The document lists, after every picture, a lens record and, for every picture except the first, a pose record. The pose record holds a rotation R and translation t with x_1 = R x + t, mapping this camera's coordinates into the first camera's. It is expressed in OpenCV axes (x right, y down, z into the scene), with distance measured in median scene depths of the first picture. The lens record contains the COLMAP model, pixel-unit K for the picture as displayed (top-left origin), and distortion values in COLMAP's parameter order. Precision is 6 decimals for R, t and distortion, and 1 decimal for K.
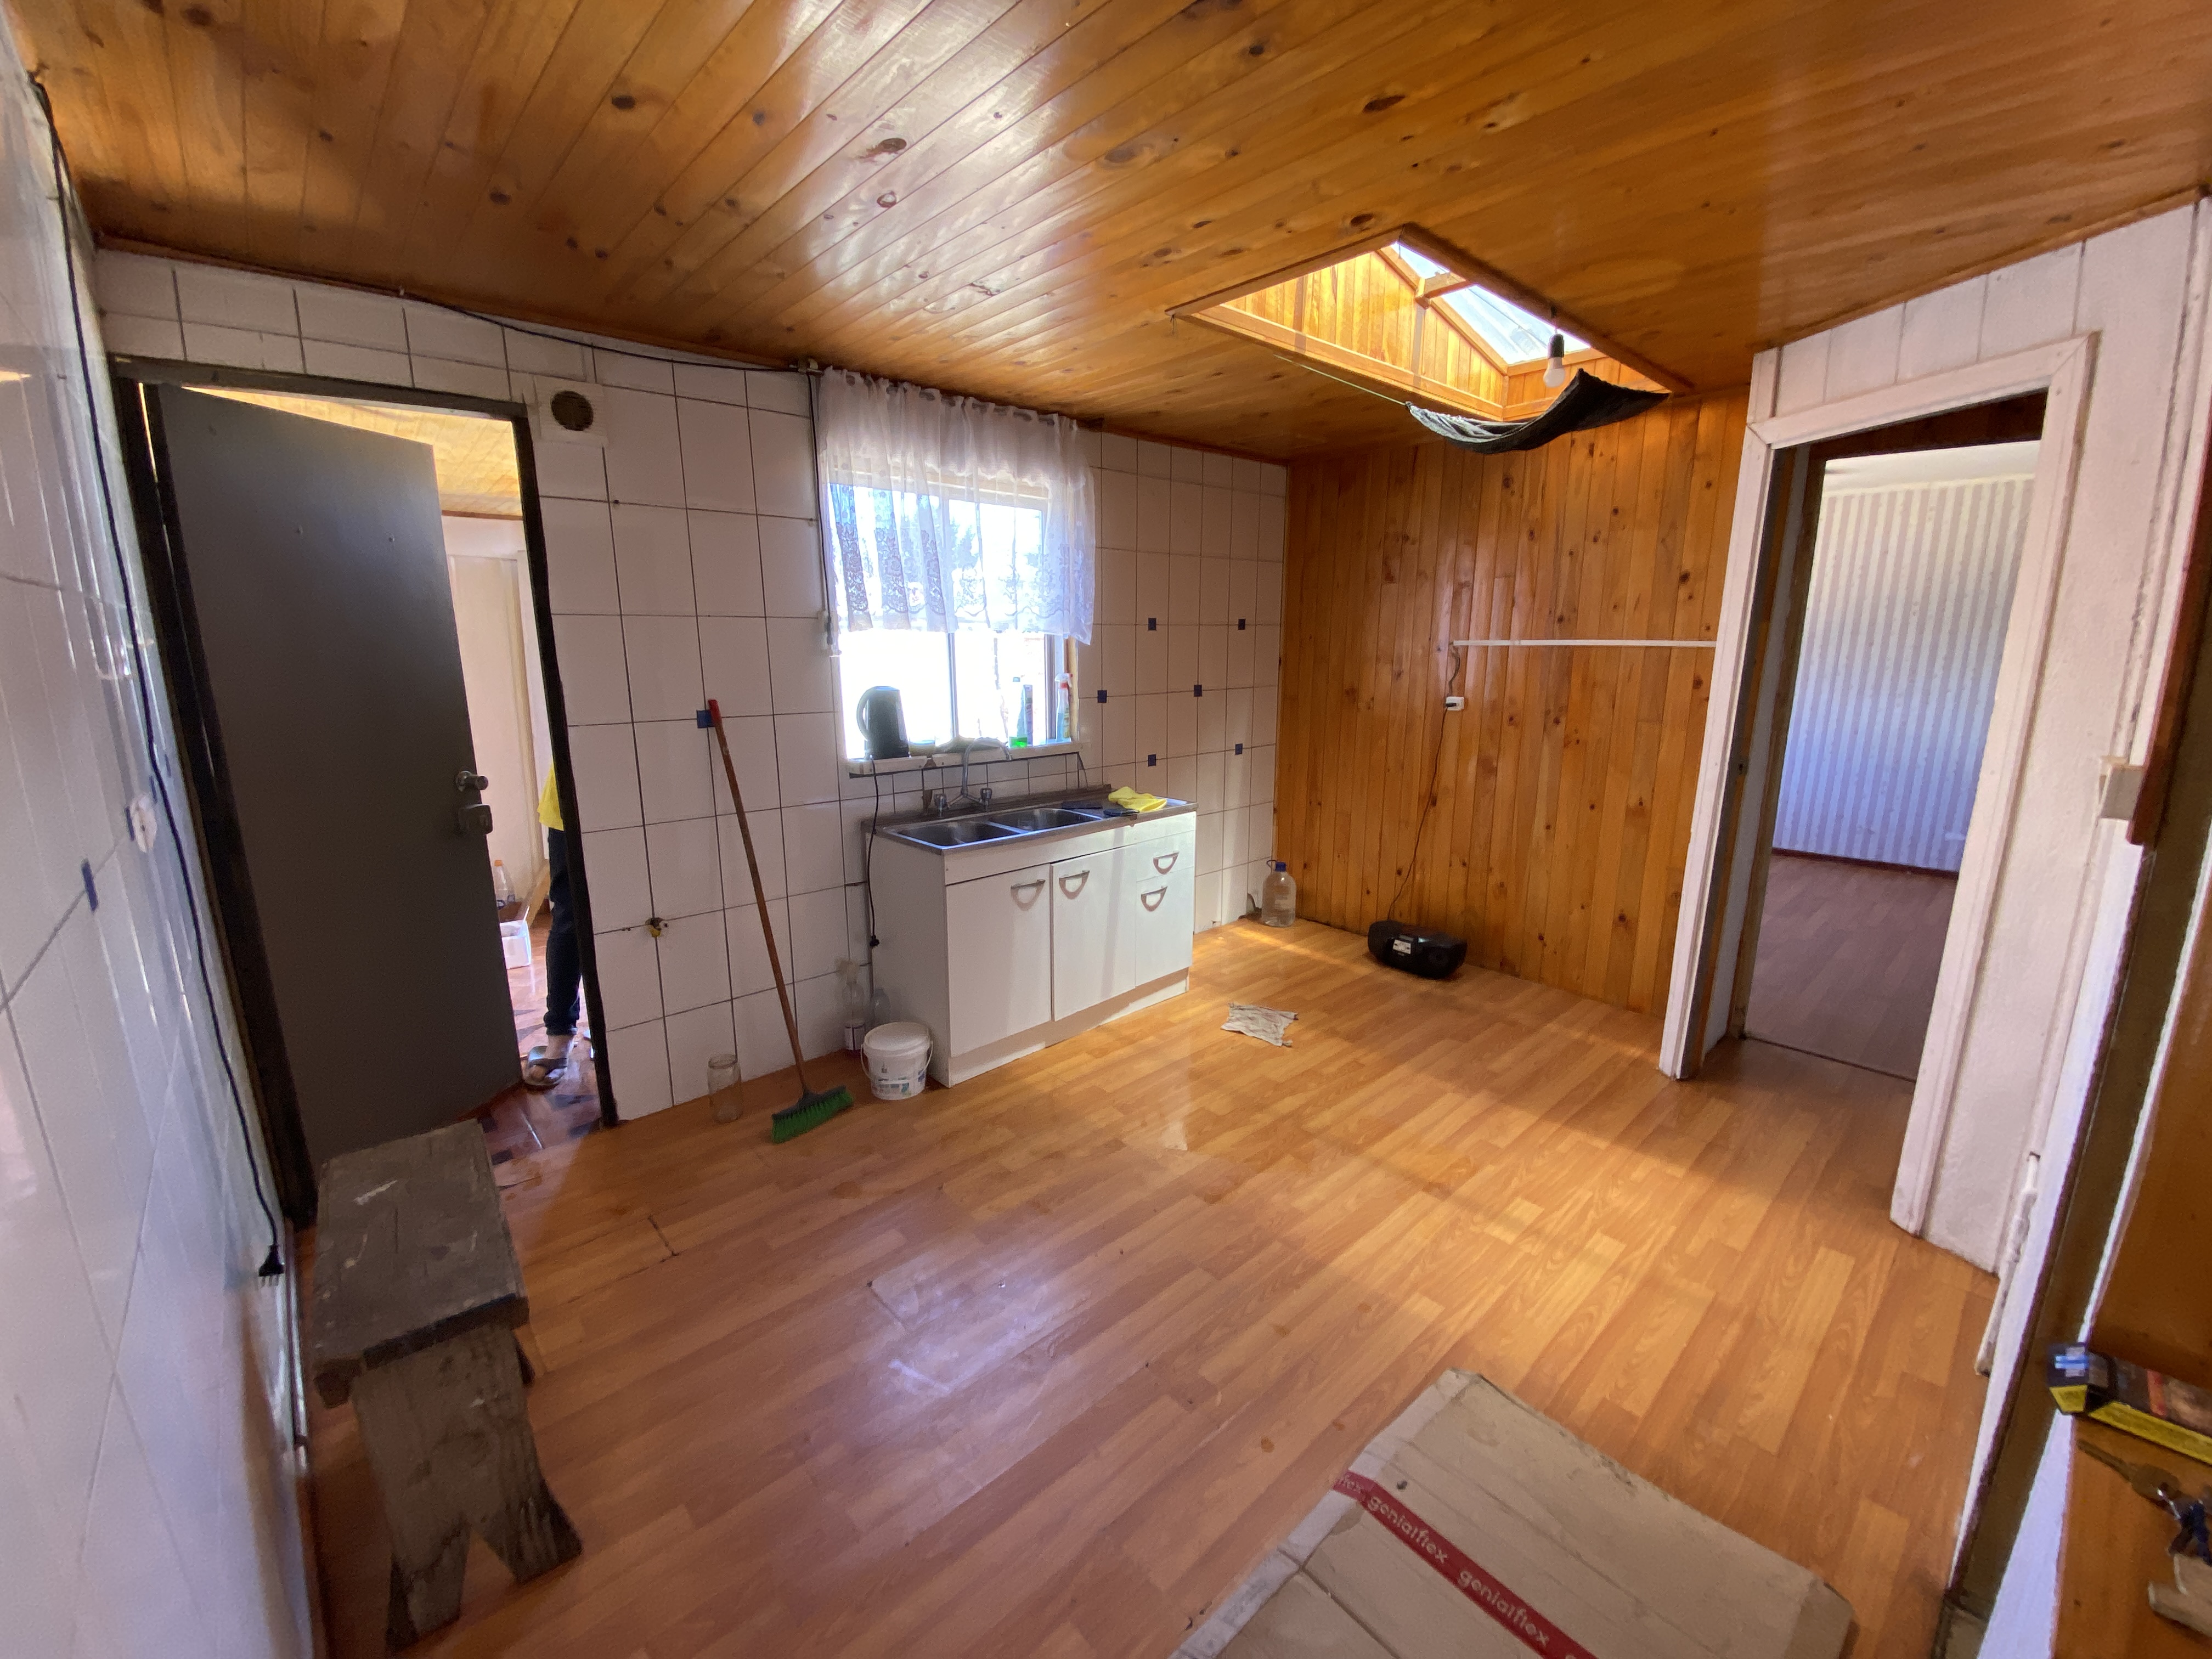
lens RADIAL K [[911.5, 0, 1100.0], [0, 911.5, 826.6], [0, 0, 1]] dist [0.030050, -0.023575]
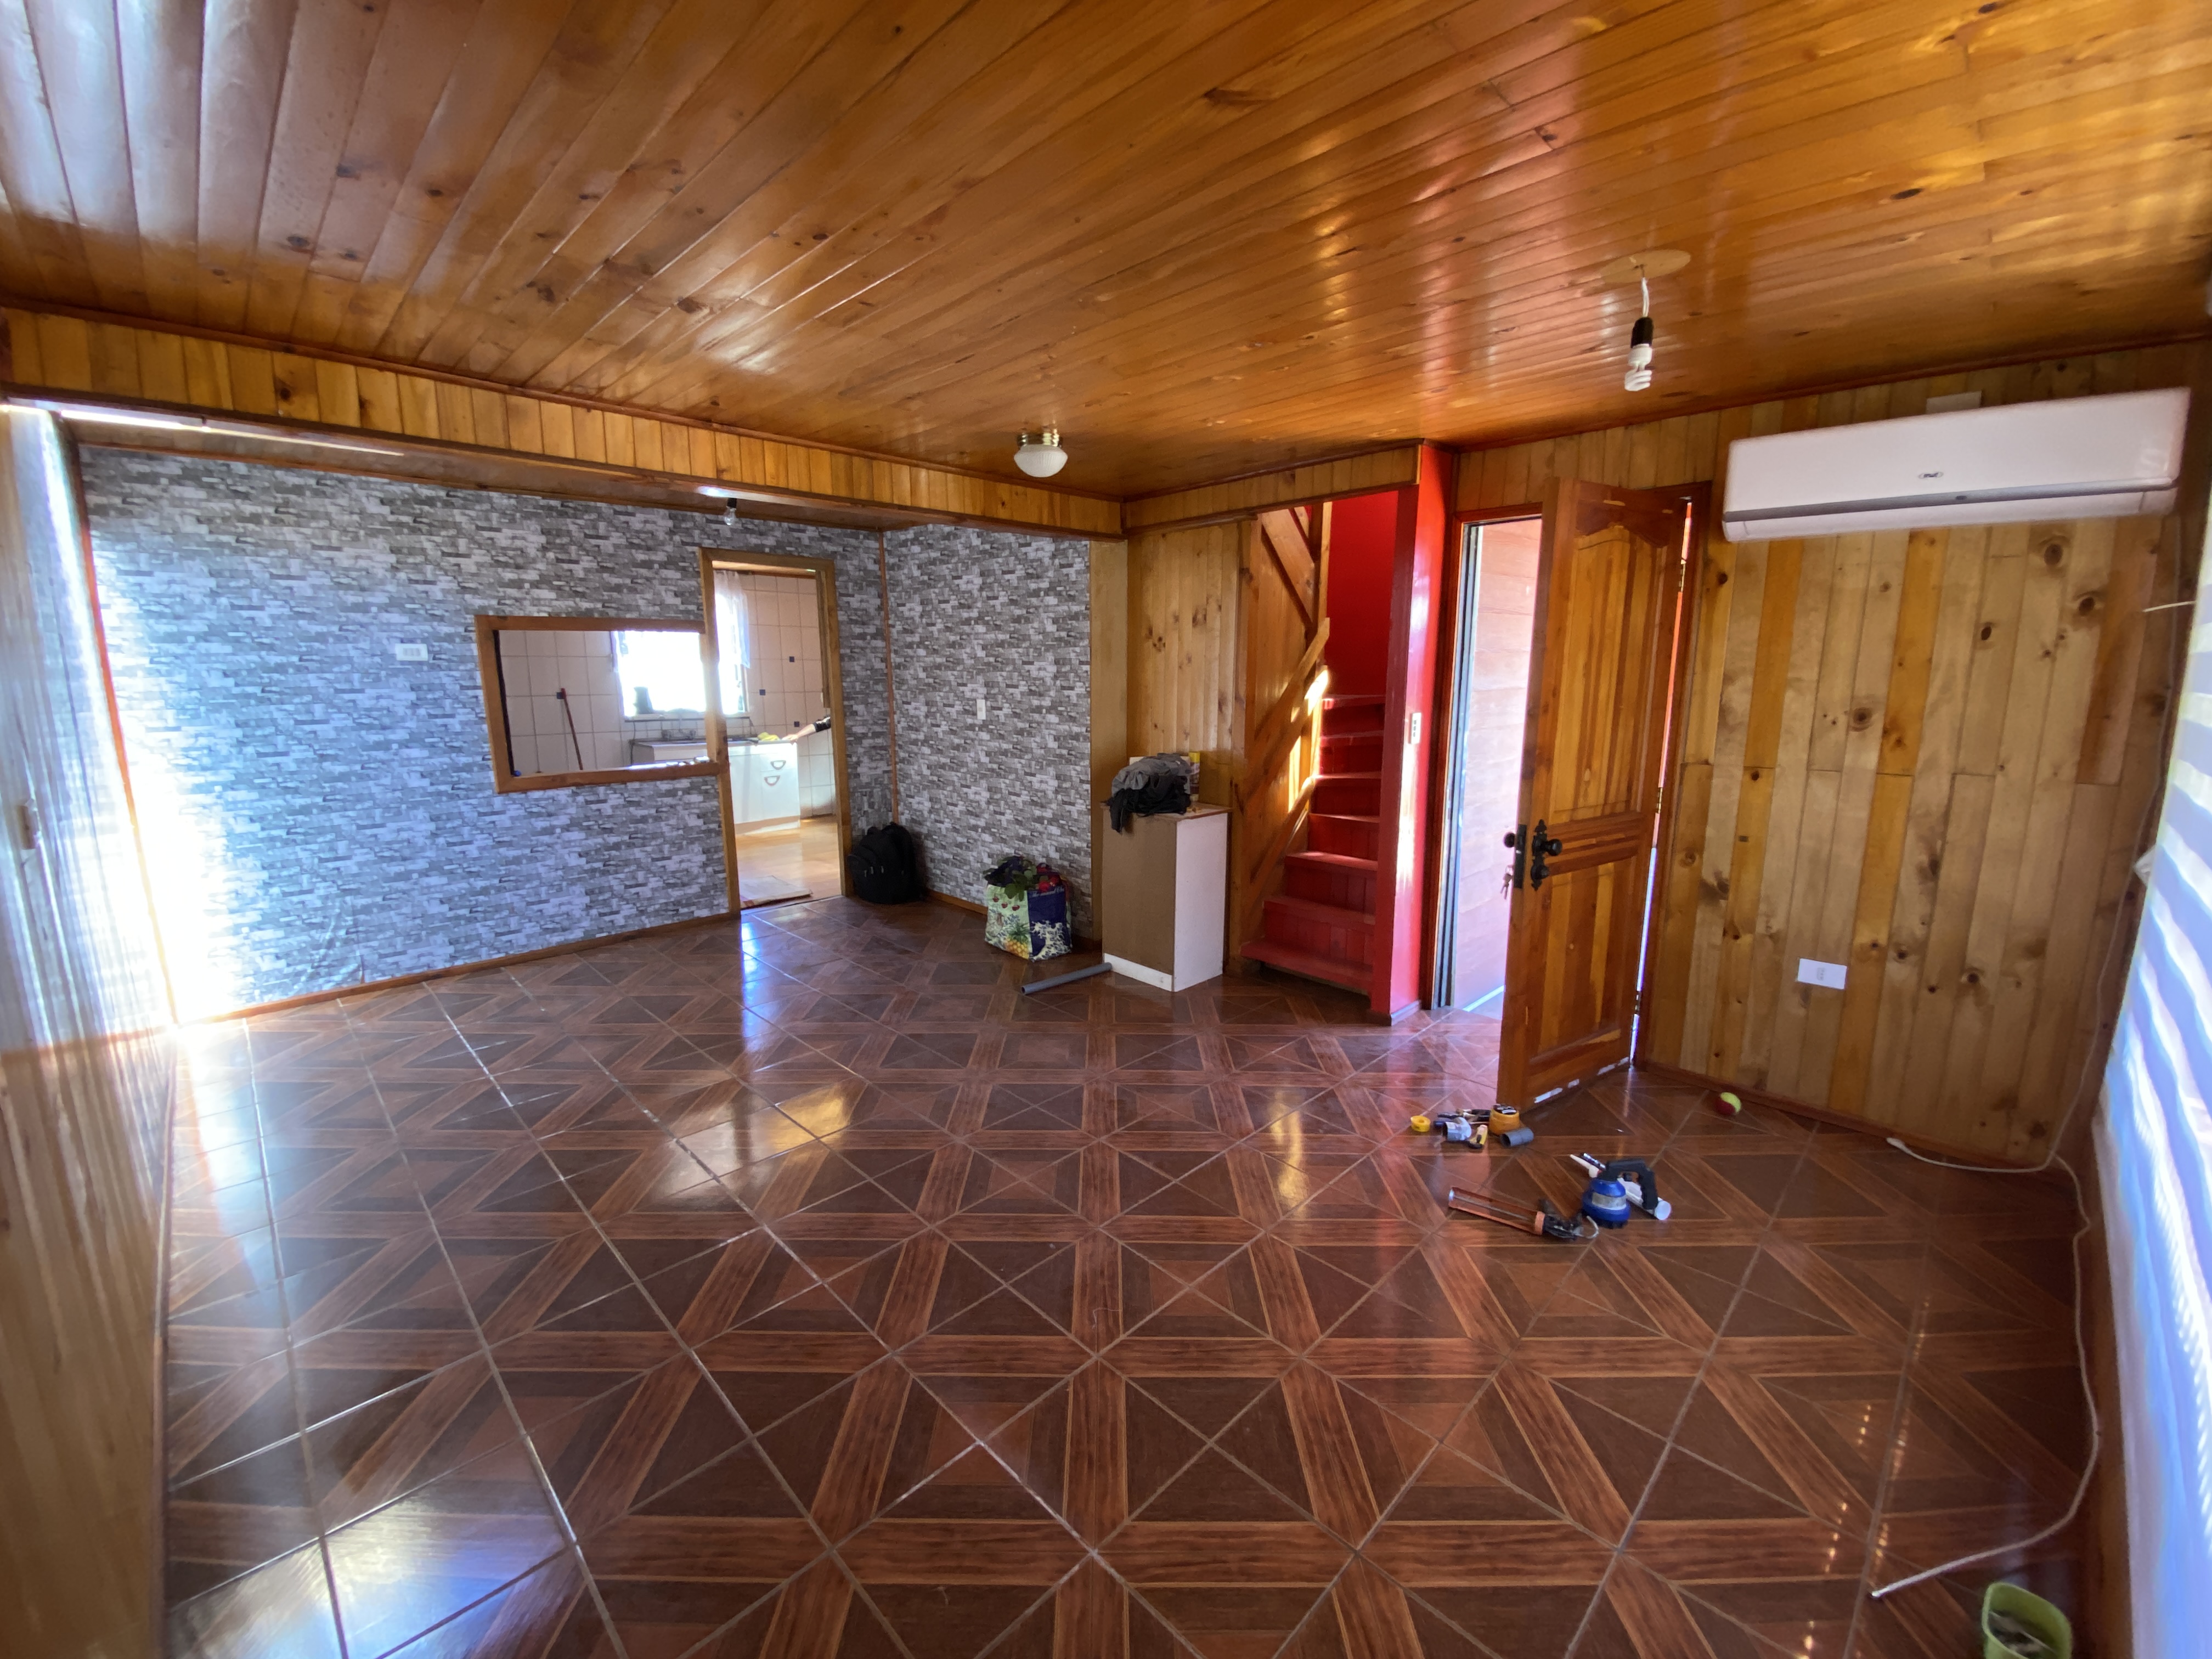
lens RADIAL K [[911.5, 0, 1100.0], [0, 911.5, 826.6], [0, 0, 1]] dist [0.030050, -0.023575]
pose [[0.999479, -0.001005, 0.032268, 0.864840], [0.001872, 0.999638, -0.026853, 0.277831], [-0.032229, 0.026899, 0.999118, -1.401275]]
